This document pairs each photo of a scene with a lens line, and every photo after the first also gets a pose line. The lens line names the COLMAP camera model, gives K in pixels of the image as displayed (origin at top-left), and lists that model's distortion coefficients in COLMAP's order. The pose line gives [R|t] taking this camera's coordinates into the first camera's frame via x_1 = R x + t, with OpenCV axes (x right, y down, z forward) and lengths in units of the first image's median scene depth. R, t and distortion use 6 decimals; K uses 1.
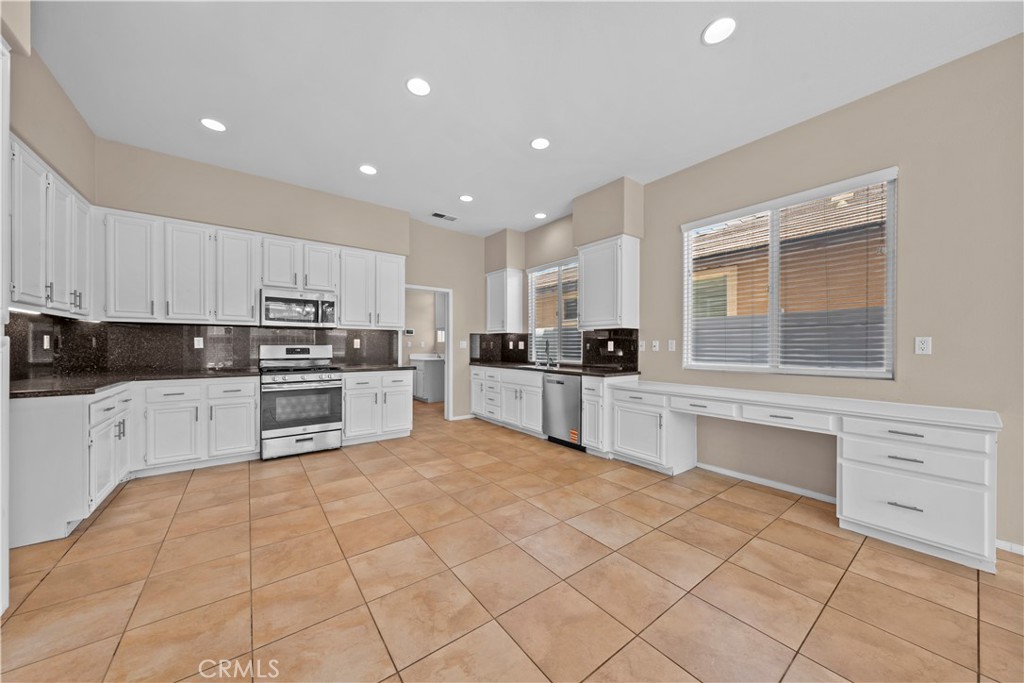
lens RADIAL K [[352.4, 0, 511.8], [0, 352.4, 346.5], [0, 0, 1]] dist [-0.000757, -0.000009]
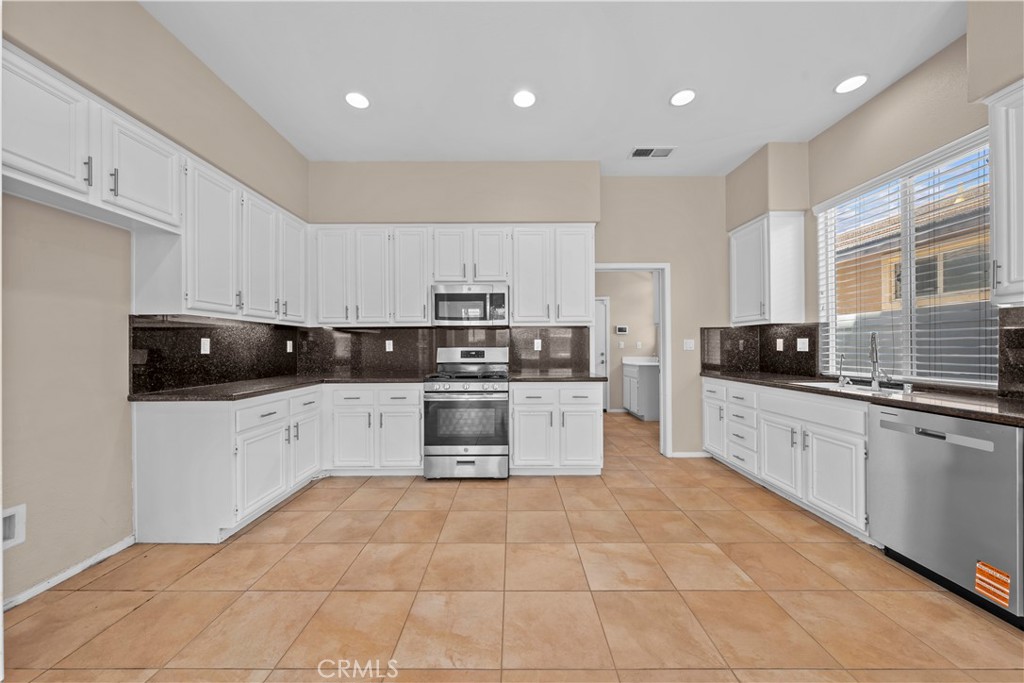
lens RADIAL K [[352.4, 0, 511.3], [0, 352.4, 346.6], [0, 0, 1]] dist [-0.000757, -0.000009]
pose [[0.795395, -0.006847, -0.606053, -0.003209], [0.006228, 0.999976, -0.003124, -0.002595], [0.606060, -0.001290, 0.795418, 0.373354]]
